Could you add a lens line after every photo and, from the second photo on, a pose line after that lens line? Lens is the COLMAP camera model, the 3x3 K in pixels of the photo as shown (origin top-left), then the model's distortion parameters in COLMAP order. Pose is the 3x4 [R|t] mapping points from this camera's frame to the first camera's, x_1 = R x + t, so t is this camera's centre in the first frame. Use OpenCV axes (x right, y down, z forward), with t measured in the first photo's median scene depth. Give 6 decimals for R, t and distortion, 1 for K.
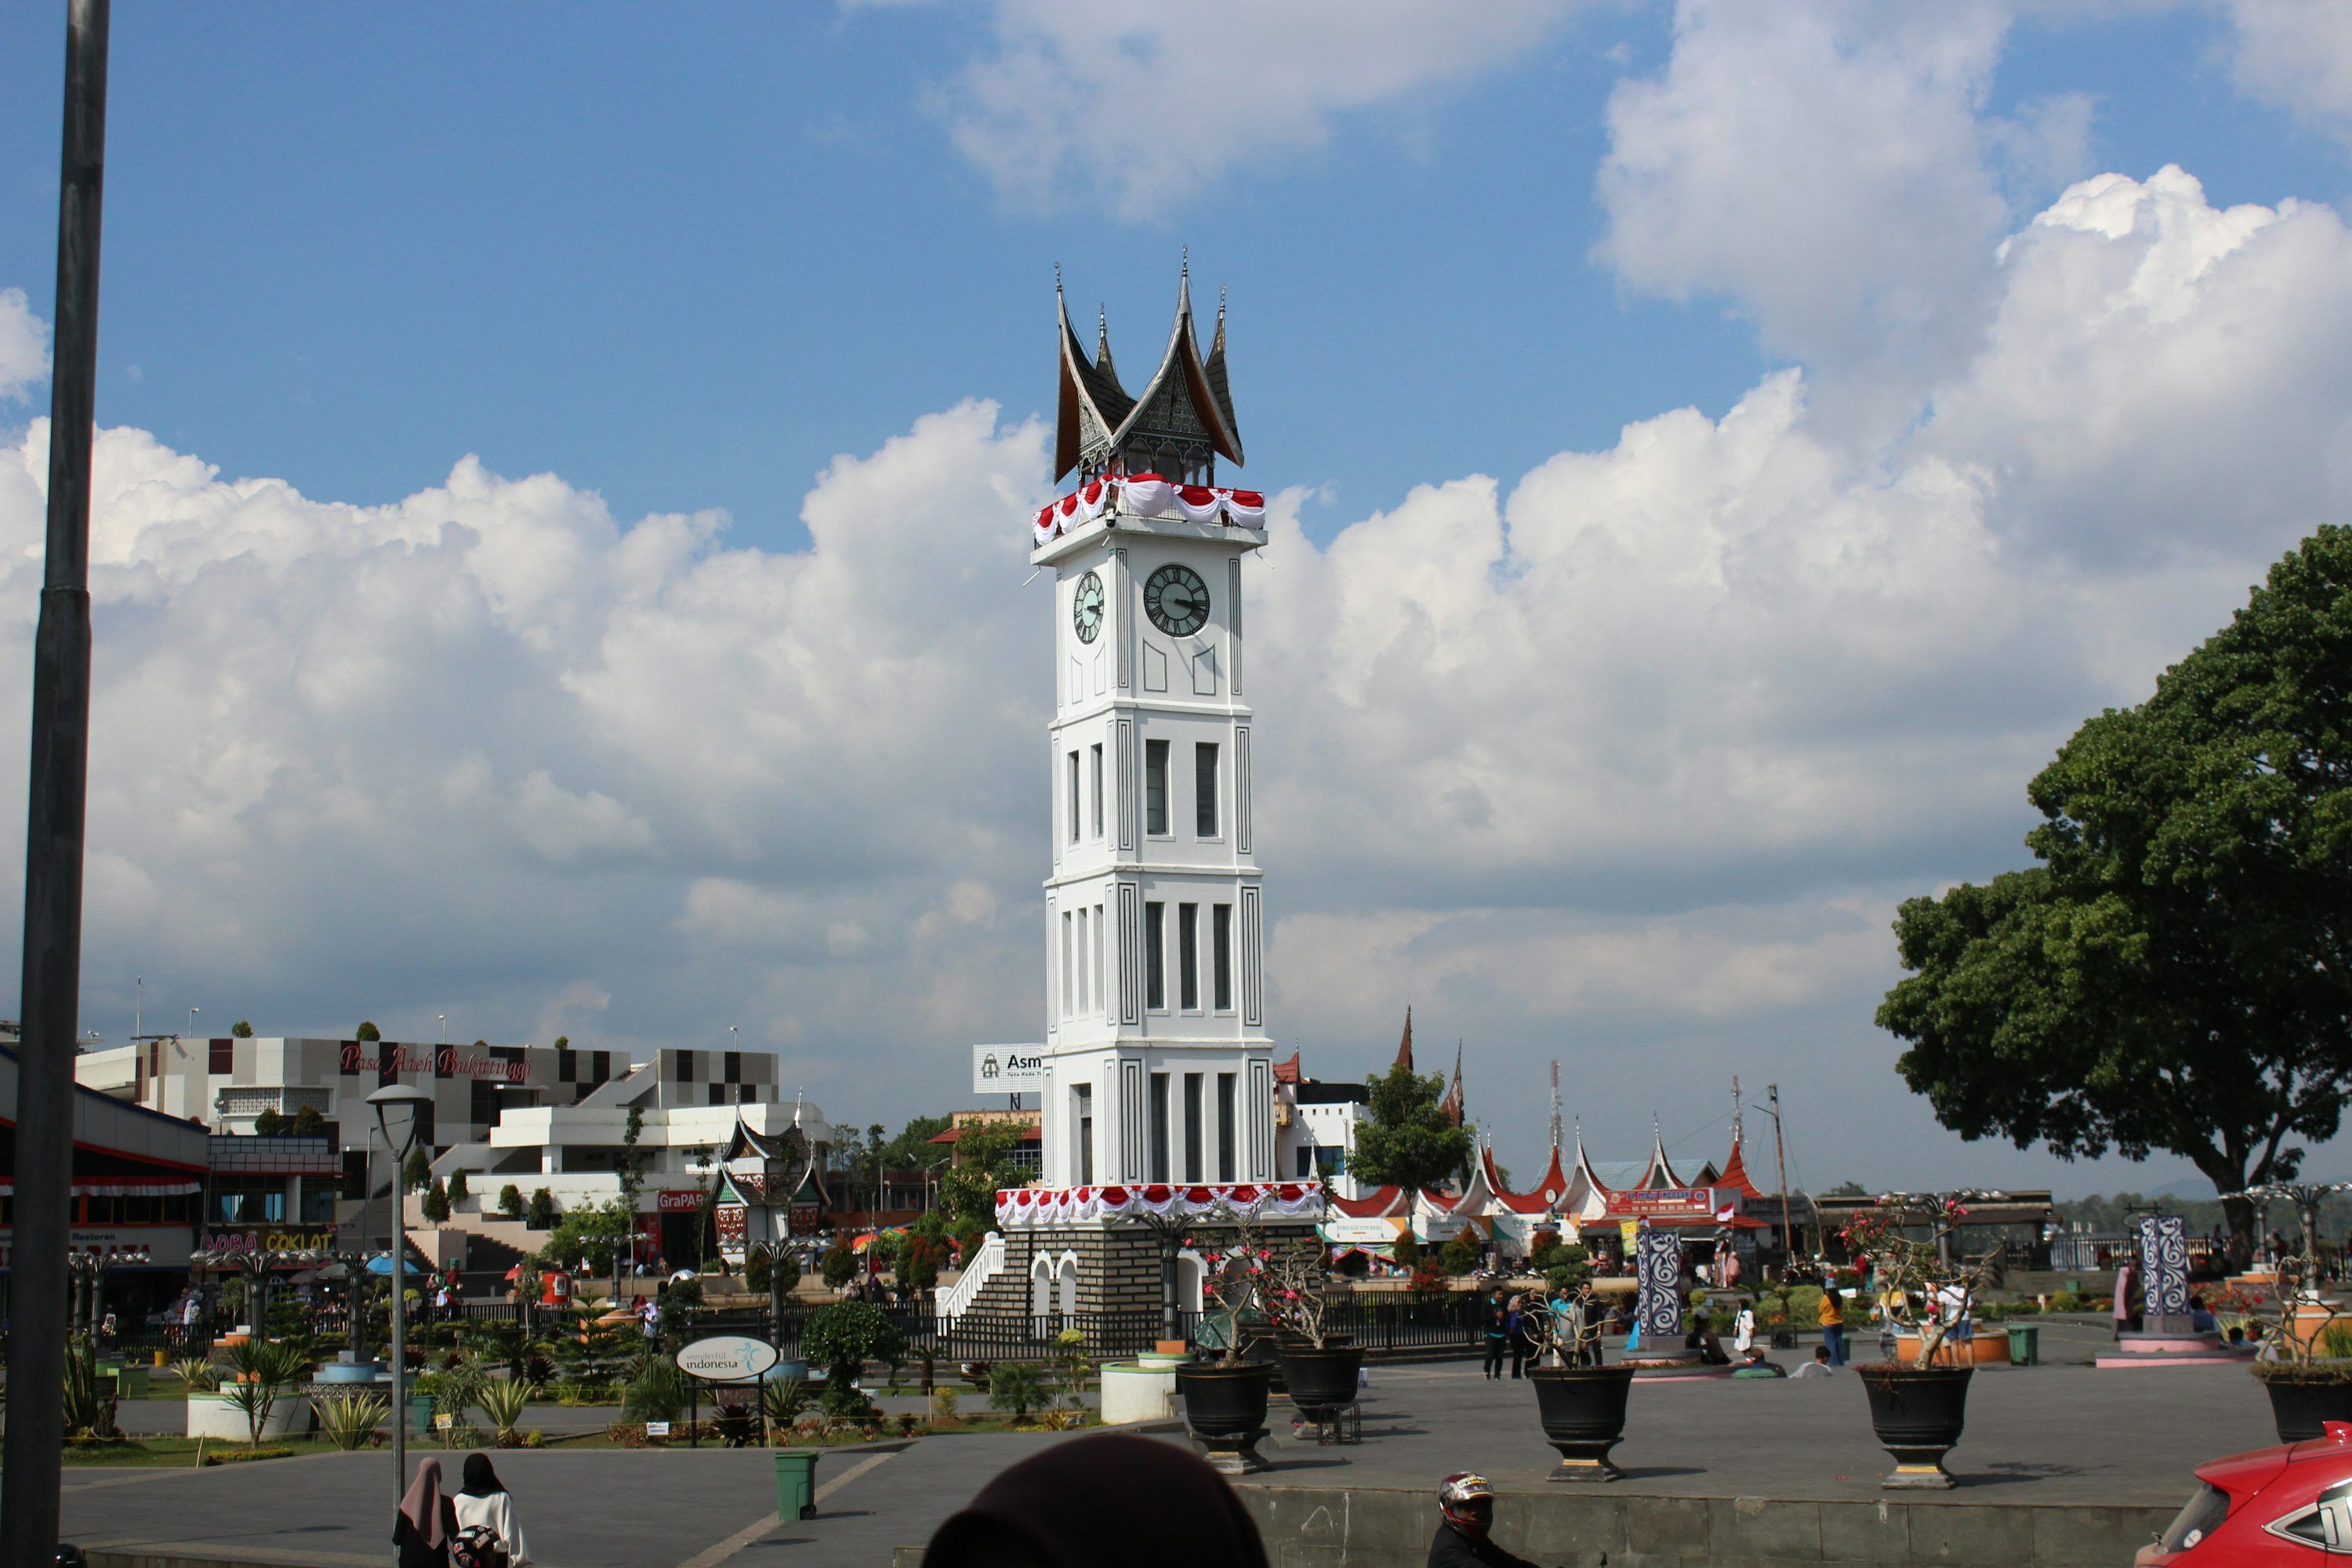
lens RADIAL K [[3083.6, 0, 1194.2], [0, 3083.6, 786.6], [0, 0, 1]] dist [-0.007357, 0.000000]
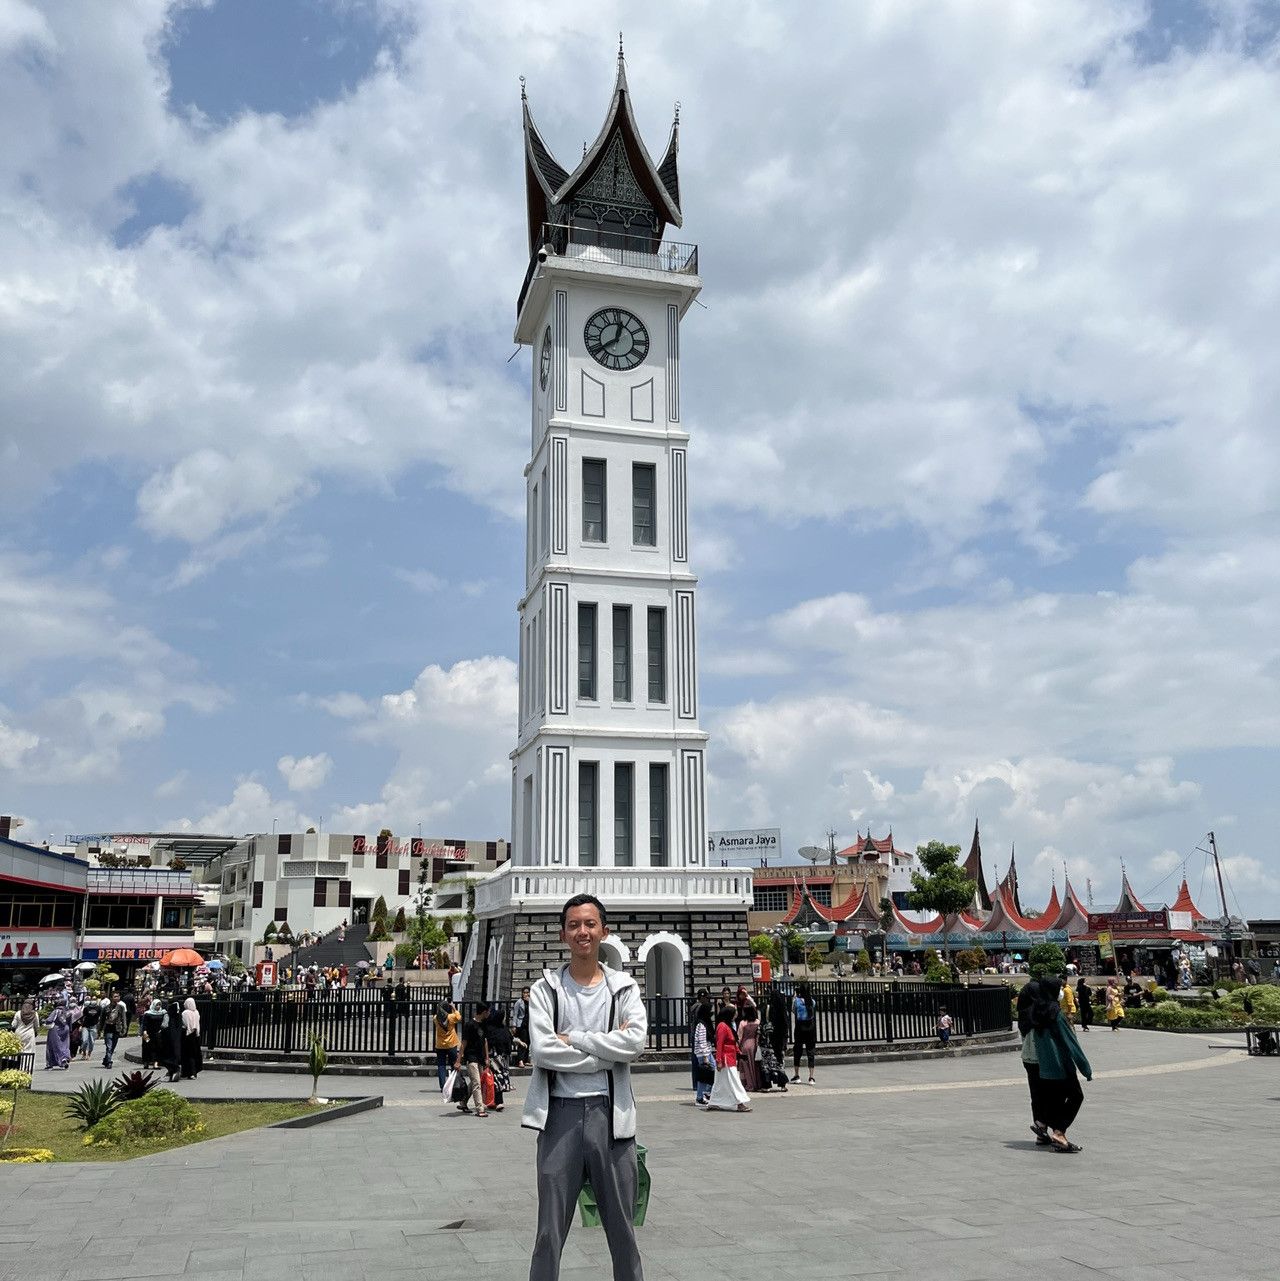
lens RADIAL K [[1337.0, 0, 647.7], [0, 1337.0, 640.2], [0, 0, 1]] dist [0.037800, 0.000000]
pose [[0.980133, -0.039016, -0.194468, 0.095393], [0.021605, 0.995629, -0.090862, 0.091735], [0.197163, 0.084856, 0.976691, 0.549990]]
